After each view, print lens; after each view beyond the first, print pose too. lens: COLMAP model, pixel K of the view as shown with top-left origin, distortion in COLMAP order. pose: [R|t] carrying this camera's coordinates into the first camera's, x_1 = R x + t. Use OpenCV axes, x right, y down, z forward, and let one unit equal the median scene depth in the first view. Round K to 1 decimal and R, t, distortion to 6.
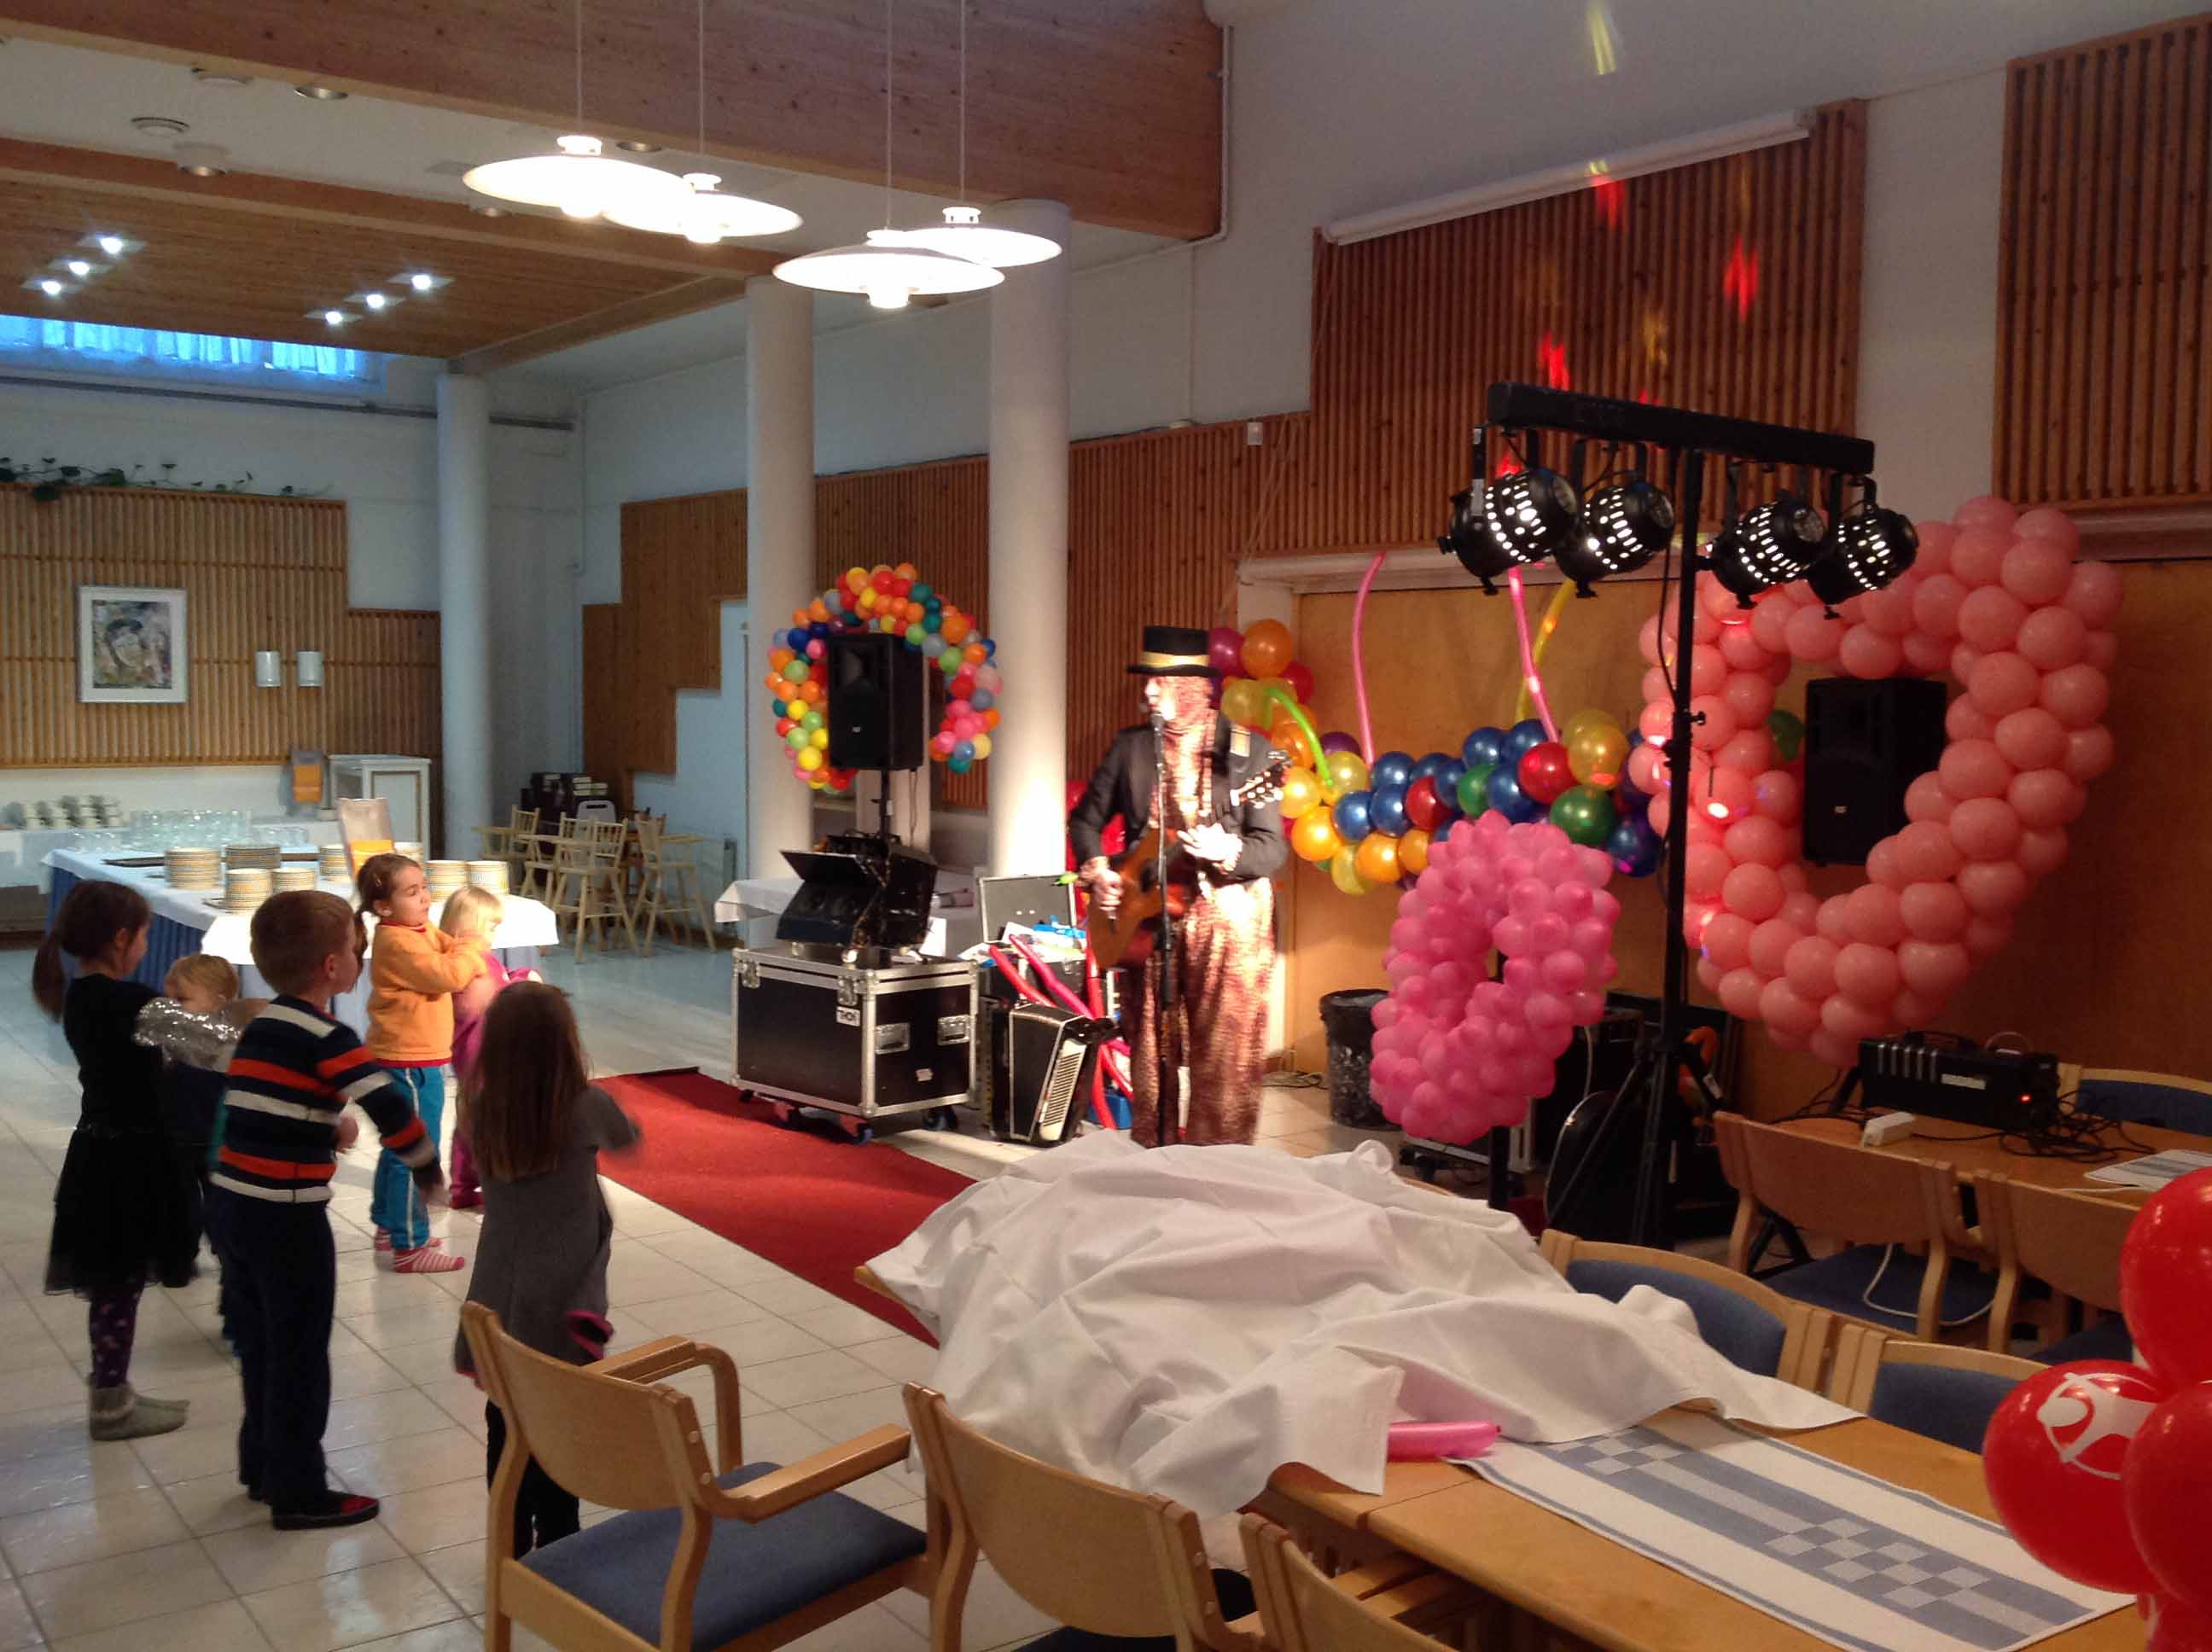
lens RADIAL K [[2075.8, 0, 1103.8], [0, 2075.8, 820.8], [0, 0, 1]] dist [0.163292, -0.333849]
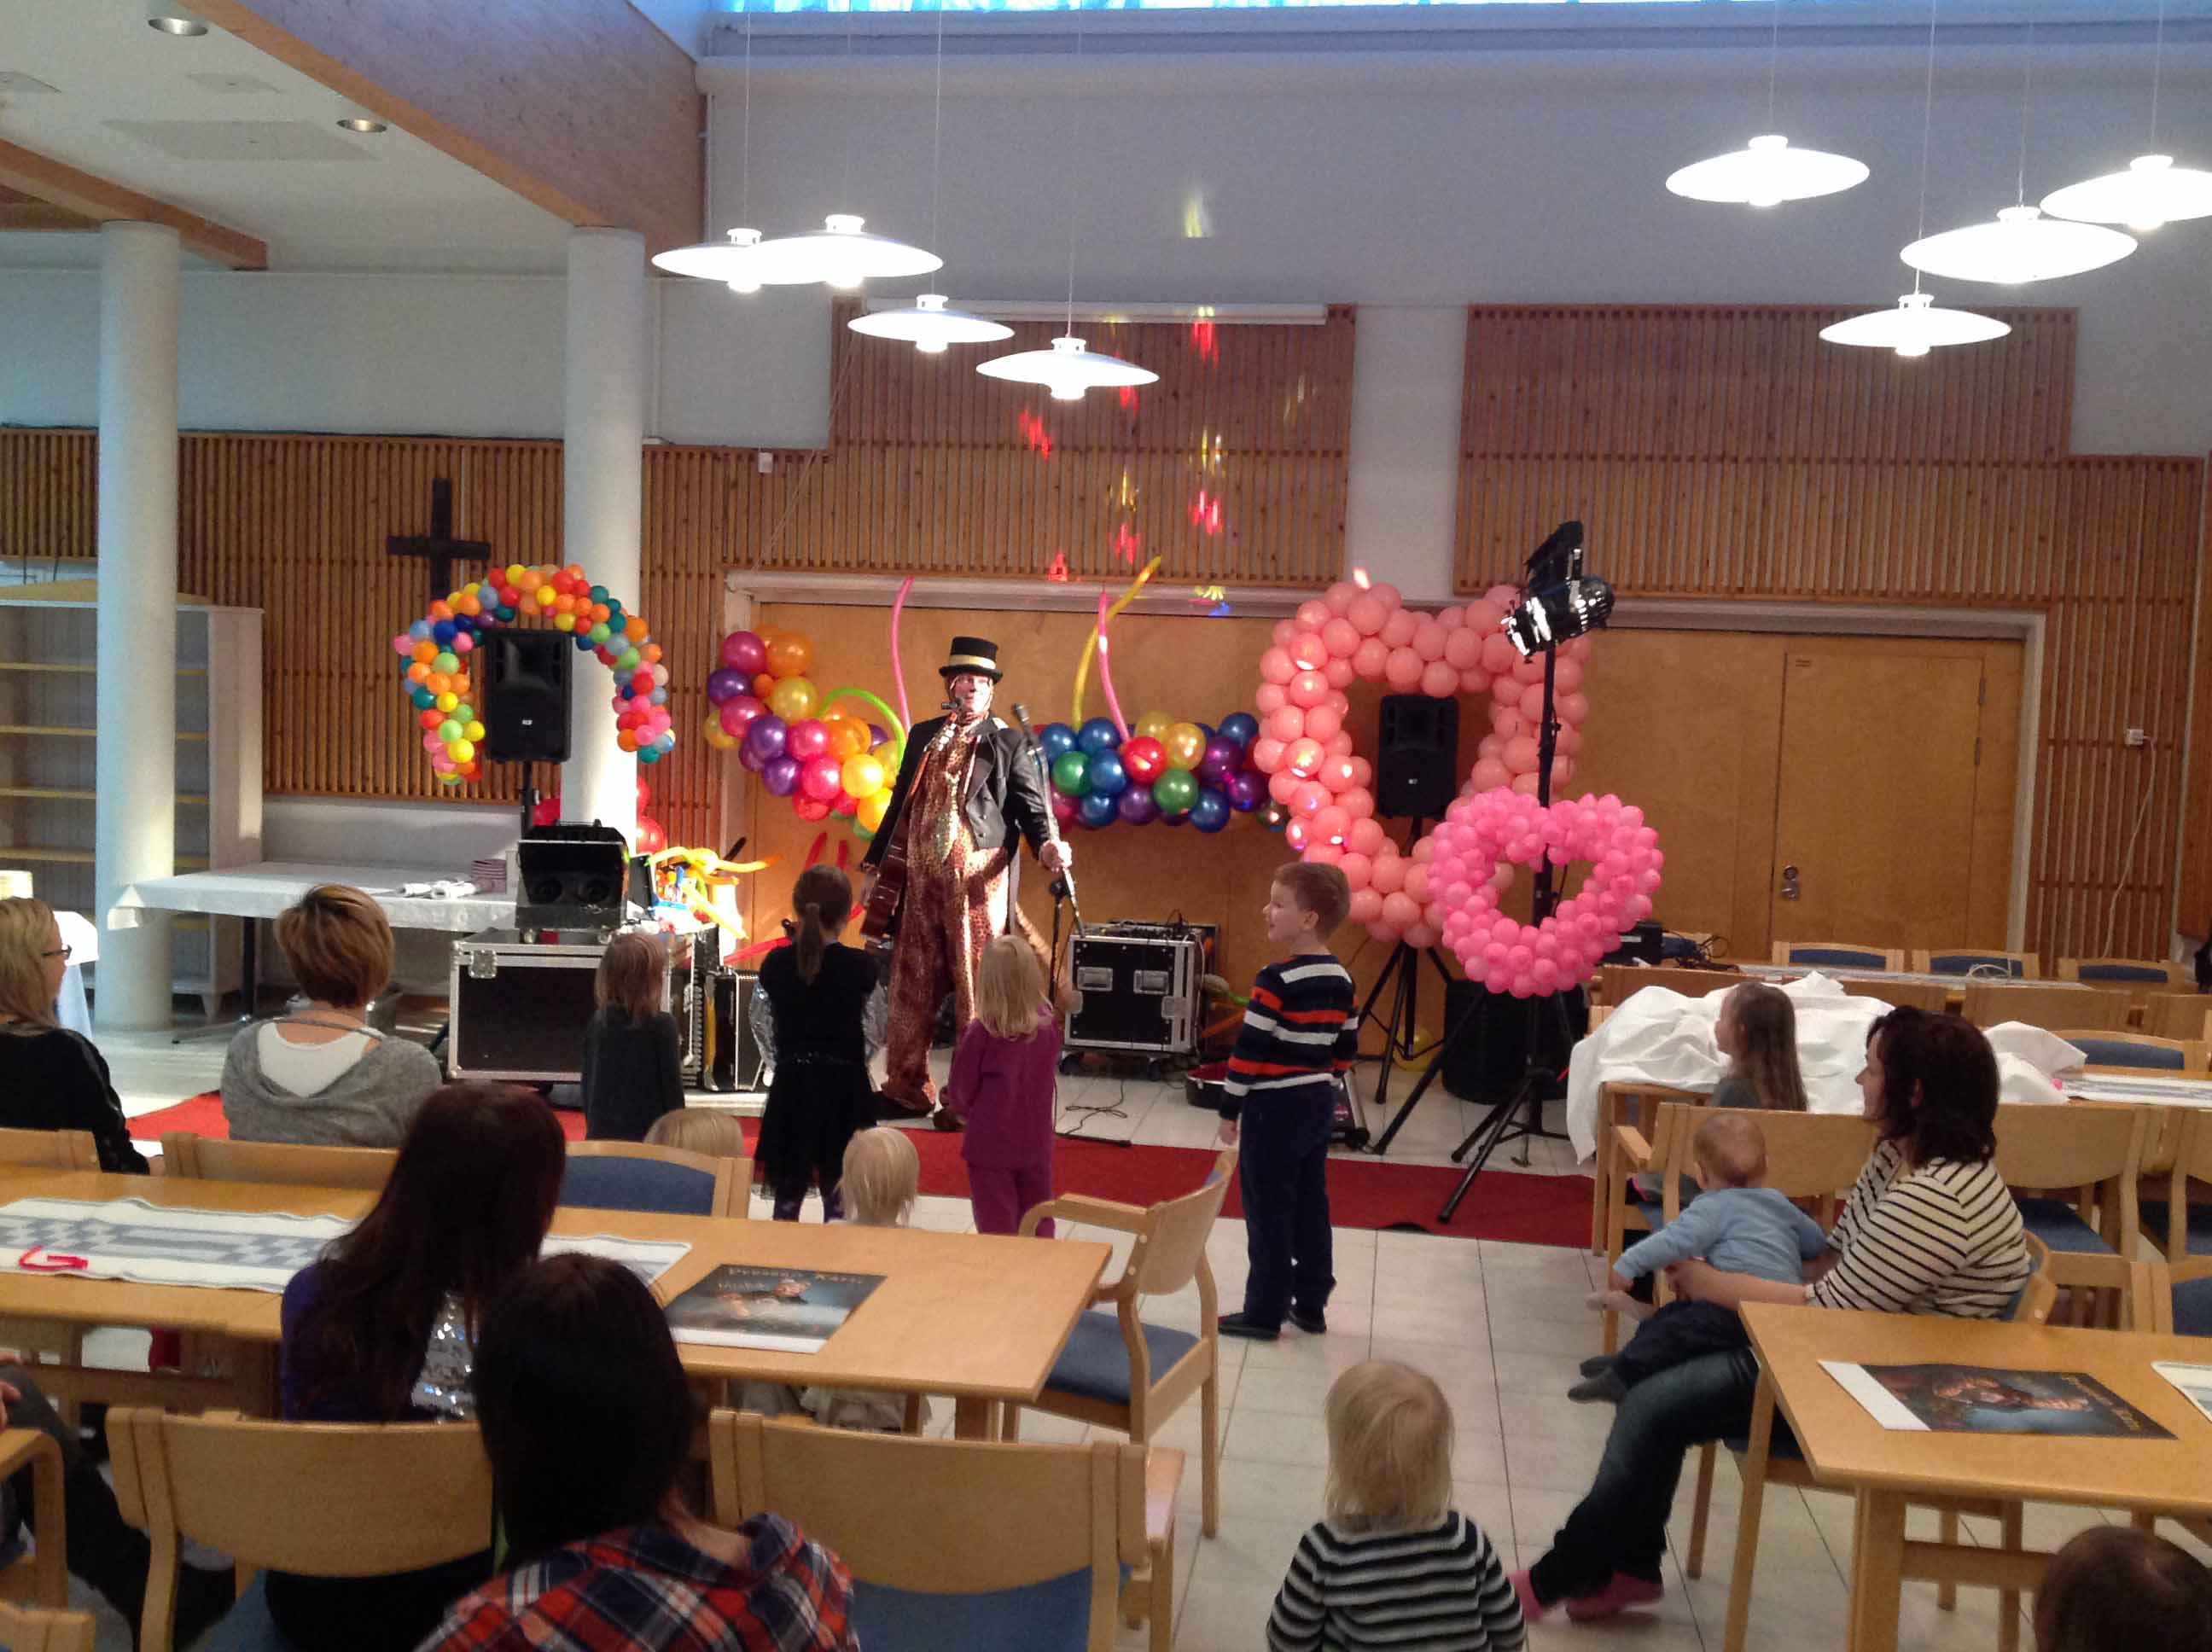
lens RADIAL K [[2087.0, 0, 1106.0], [0, 2087.0, 826.0], [0, 0, 1]] dist [0.161868, -0.355317]
pose [[0.704801, -0.035655, 0.708508, -0.669317], [0.023707, 0.999362, 0.026708, -0.013930], [-0.709009, -0.002027, 0.705197, 0.061364]]
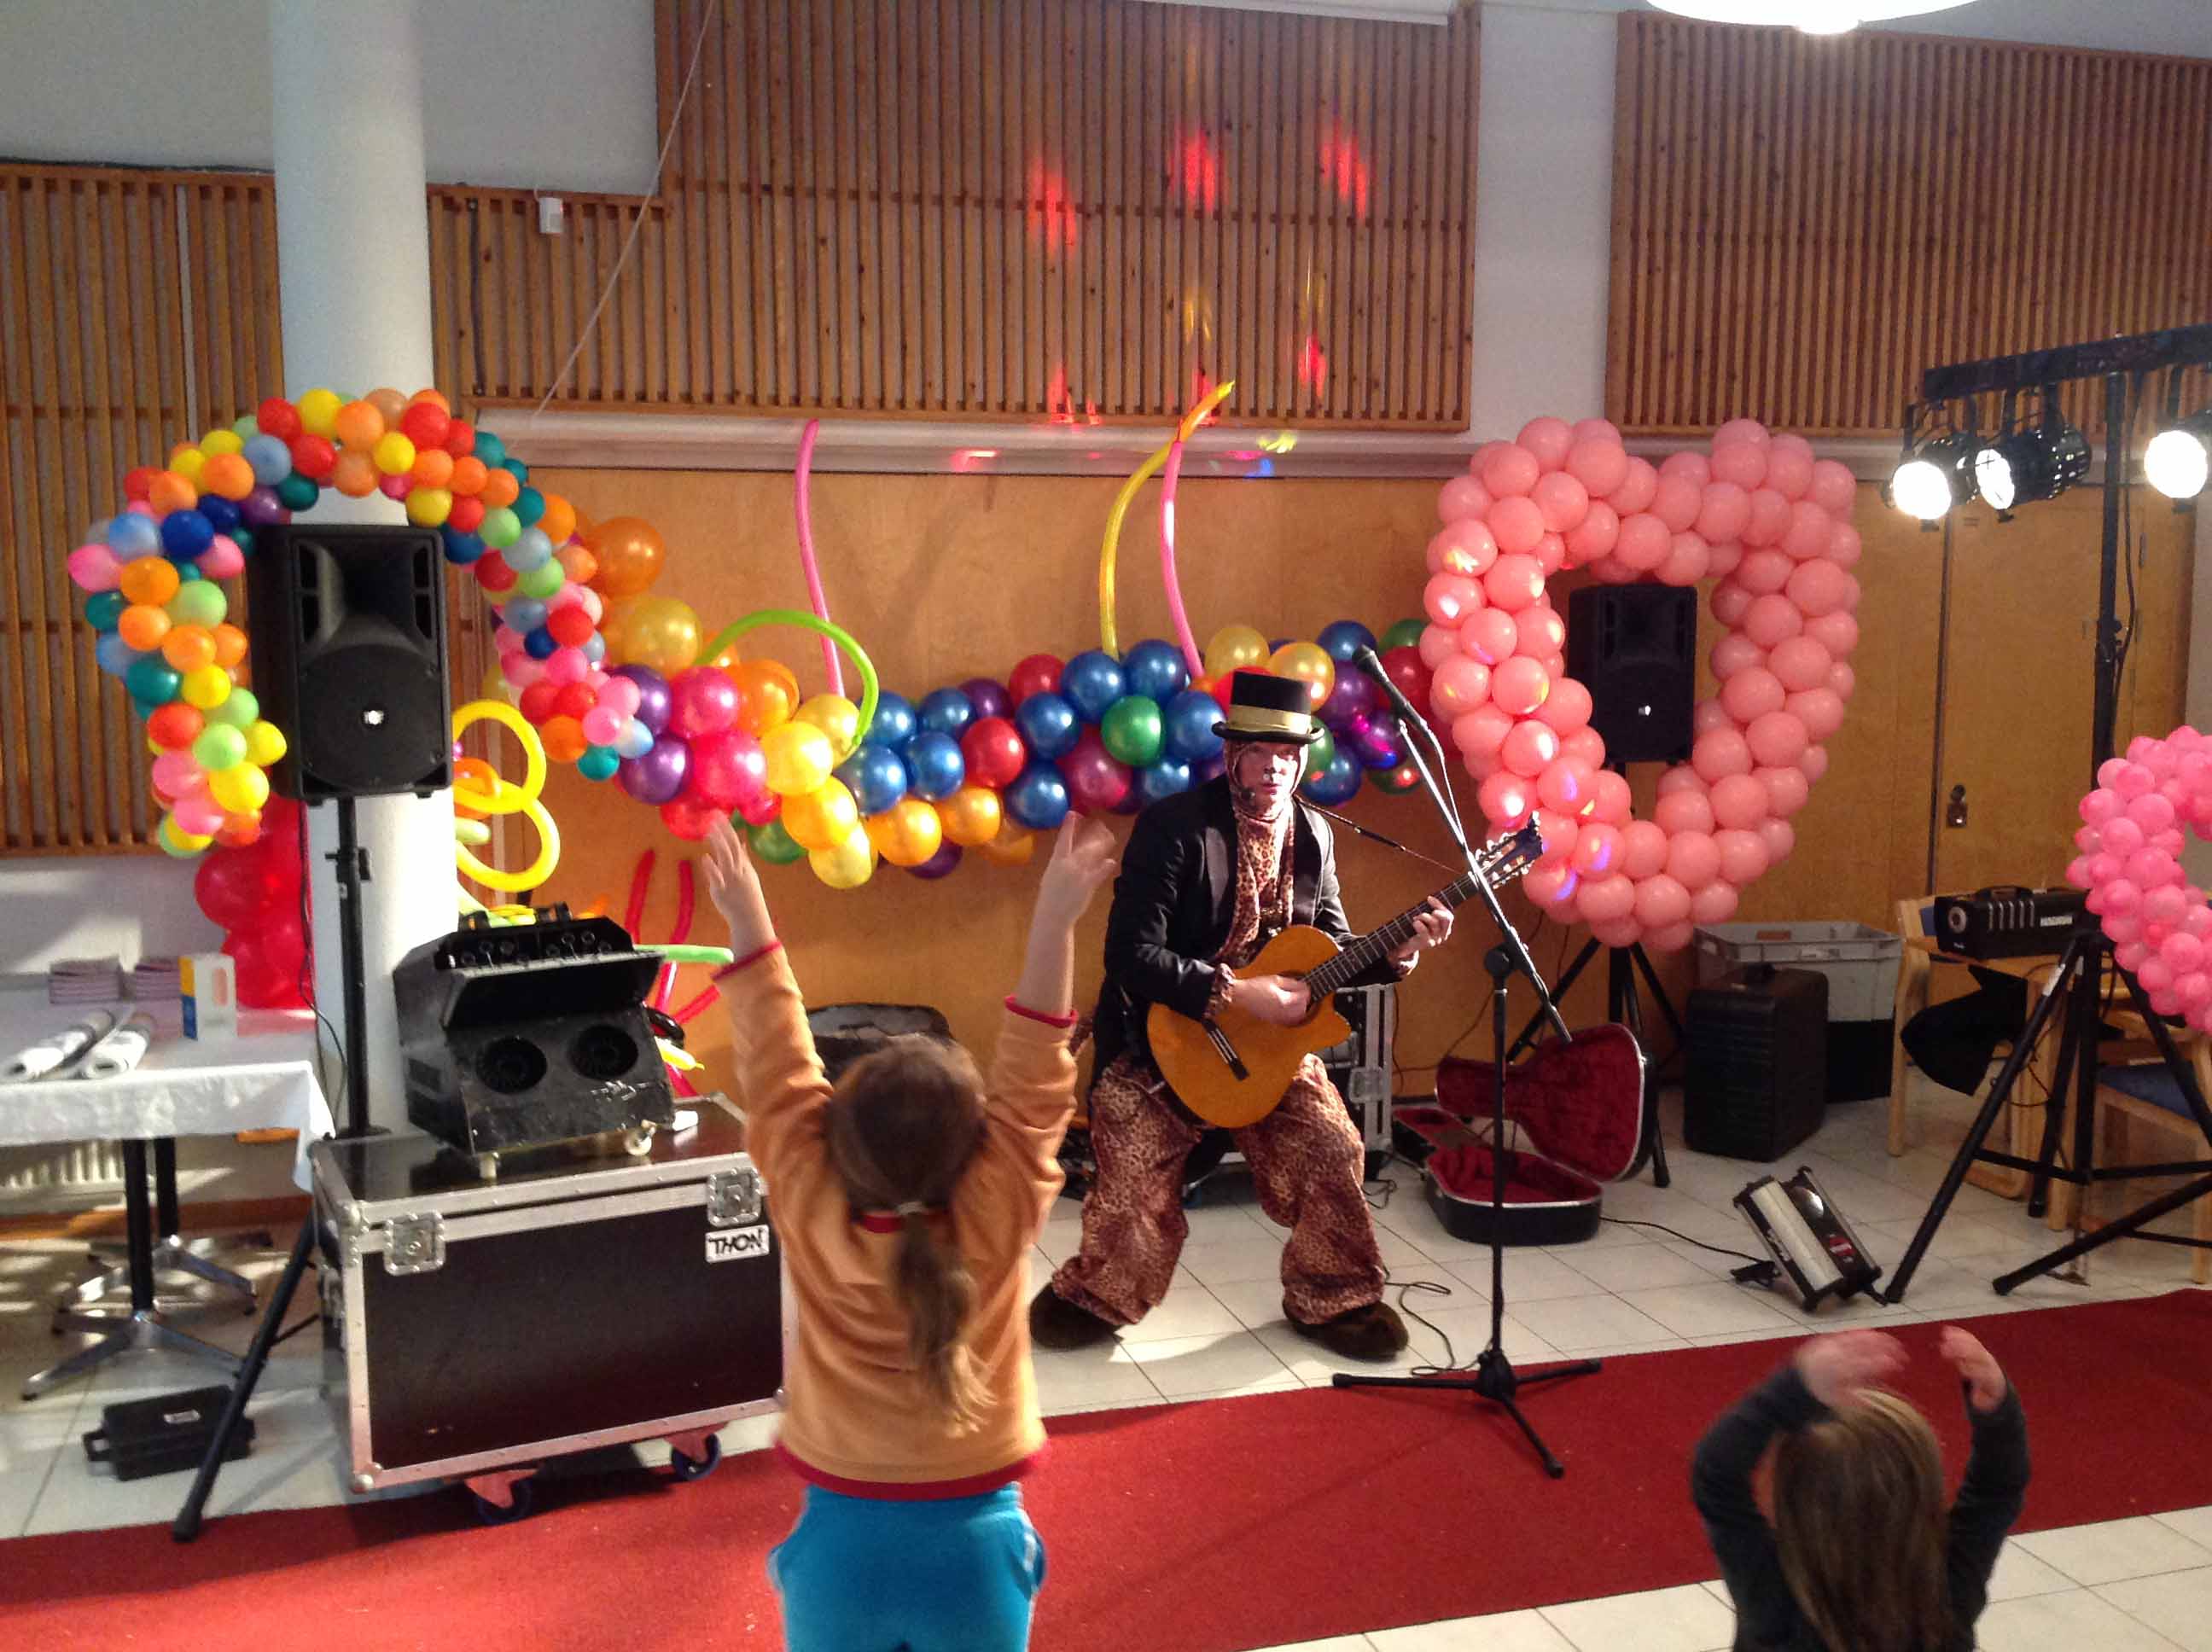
lens RADIAL K [[2075.8, 0, 1103.8], [0, 2075.8, 820.8], [0, 0, 1]] dist [0.163292, -0.333849]
pose [[0.336911, -0.125461, 0.933140, -0.545185], [0.072767, 0.991588, 0.107046, -0.061725], [-0.938720, 0.031837, 0.343206, 0.672606]]
